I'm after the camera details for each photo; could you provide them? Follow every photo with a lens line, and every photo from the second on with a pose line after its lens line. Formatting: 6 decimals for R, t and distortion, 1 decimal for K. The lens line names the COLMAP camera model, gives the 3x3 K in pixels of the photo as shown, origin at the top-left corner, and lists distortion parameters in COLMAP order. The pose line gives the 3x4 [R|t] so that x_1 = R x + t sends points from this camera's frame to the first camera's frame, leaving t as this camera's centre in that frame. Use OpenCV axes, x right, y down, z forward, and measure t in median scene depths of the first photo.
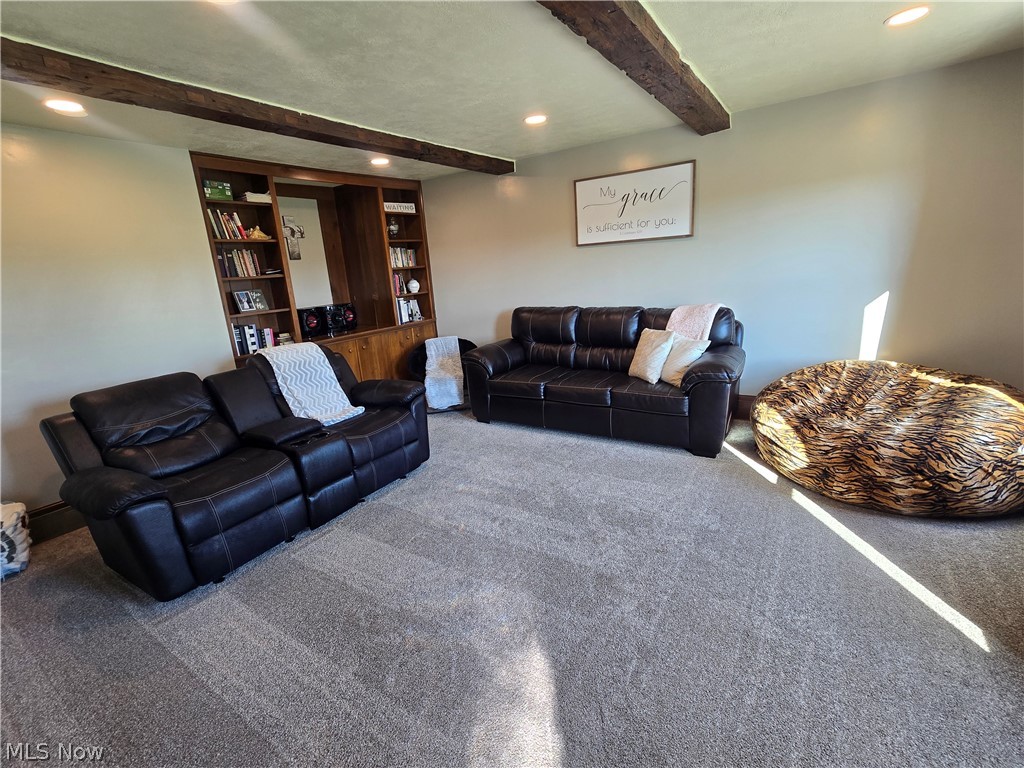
lens RADIAL K [[421.7, 0, 512.0], [0, 421.7, 384.0], [0, 0, 1]] dist [-0.001087, -0.000055]
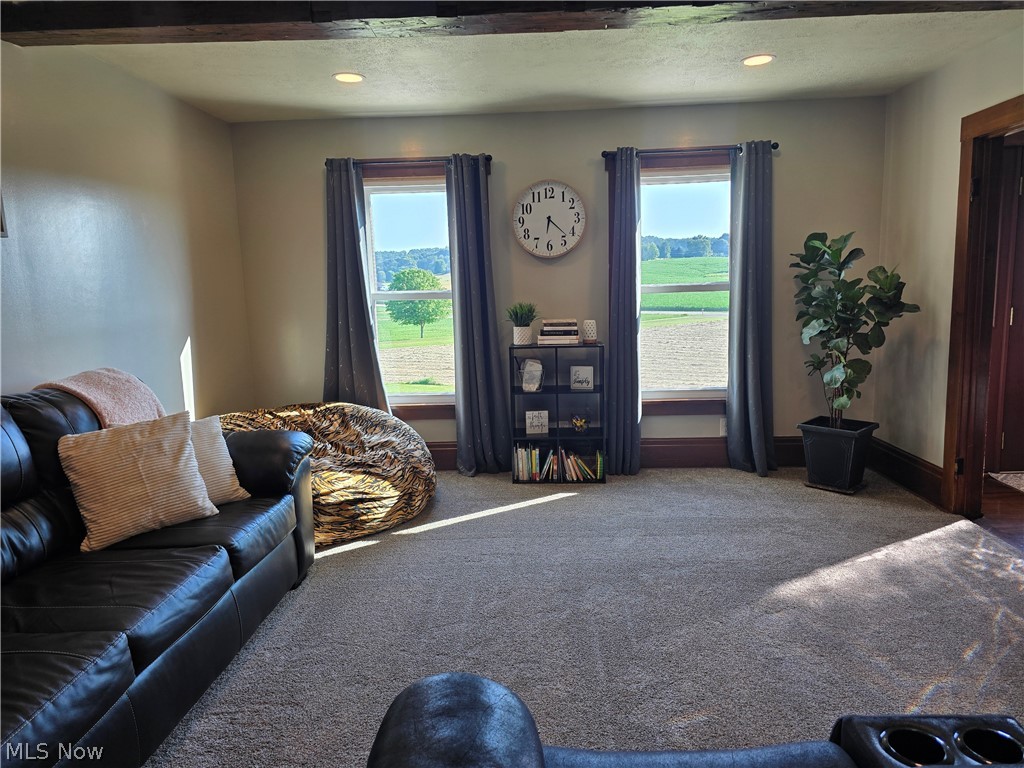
lens RADIAL K [[686.6, 0, 509.5], [0, 686.6, 378.7], [0, 0, 1]] dist [0.069310, -0.061825]
pose [[-0.490419, -0.056521, 0.869652, -0.735756], [0.272115, 0.938071, 0.214420, -0.317639], [-0.827915, 0.341801, -0.444667, 1.384179]]
